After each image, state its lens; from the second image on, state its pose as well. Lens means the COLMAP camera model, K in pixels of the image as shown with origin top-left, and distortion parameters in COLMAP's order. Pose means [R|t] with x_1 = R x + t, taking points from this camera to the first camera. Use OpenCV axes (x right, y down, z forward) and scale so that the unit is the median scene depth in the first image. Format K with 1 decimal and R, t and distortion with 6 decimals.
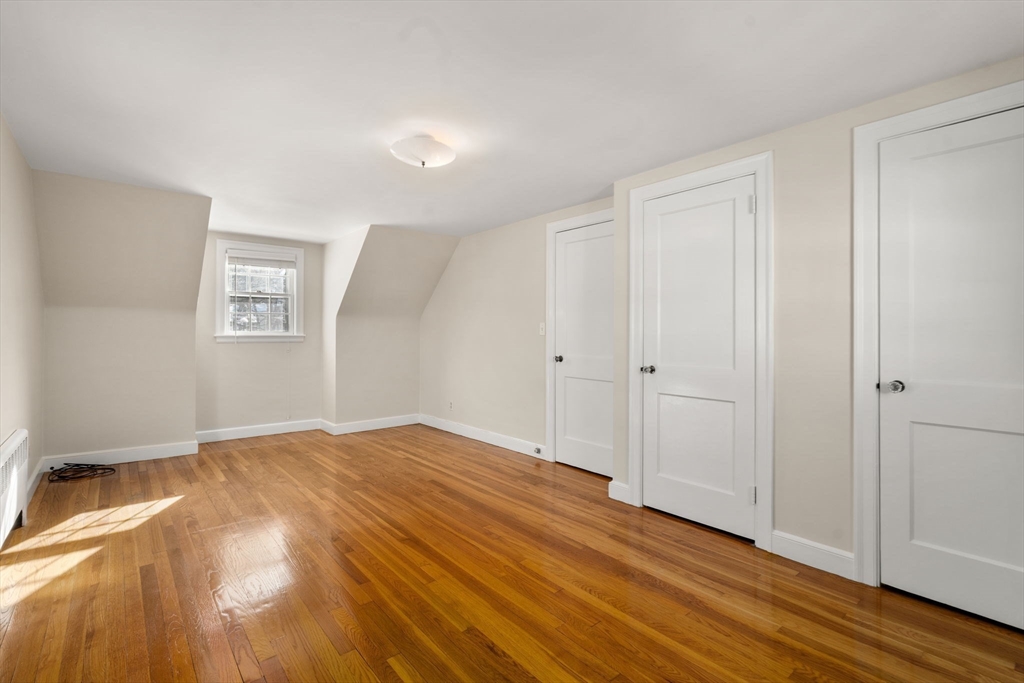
lens RADIAL K [[482.3, 0, 485.1], [0, 482.3, 330.7], [0, 0, 1]] dist [0.001388, 0.000042]
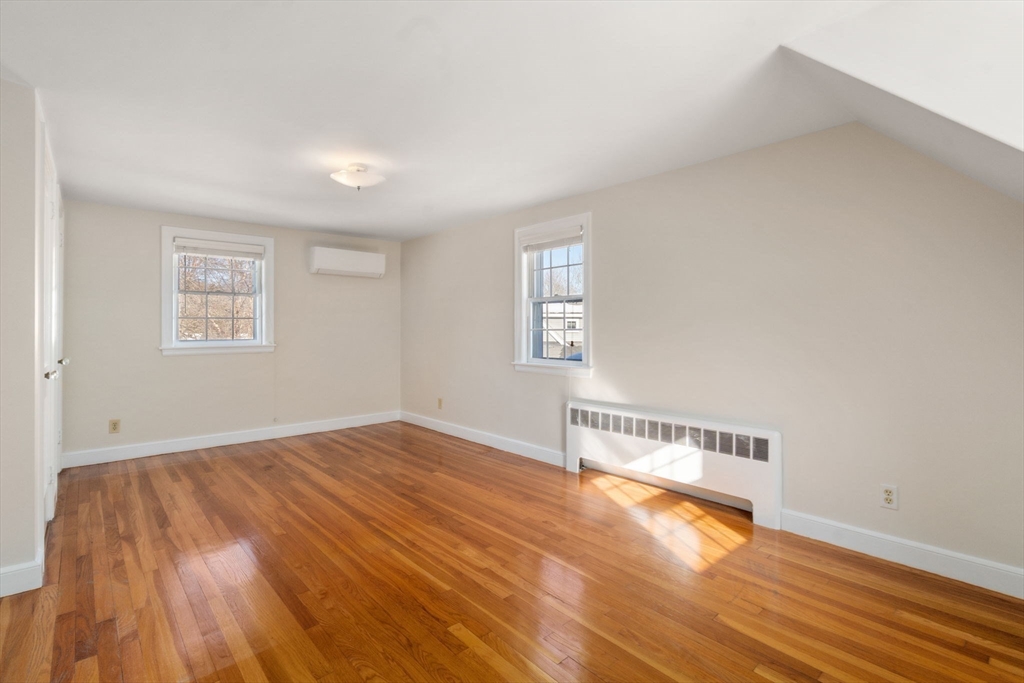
lens RADIAL K [[482.3, 0, 485.1], [0, 482.3, 330.7], [0, 0, 1]] dist [0.001388, 0.000042]
pose [[-0.999184, -0.005014, -0.040069, -0.362188], [-0.004955, 0.999987, -0.001557, 0.008566], [0.040076, -0.001357, -0.999196, 2.009830]]
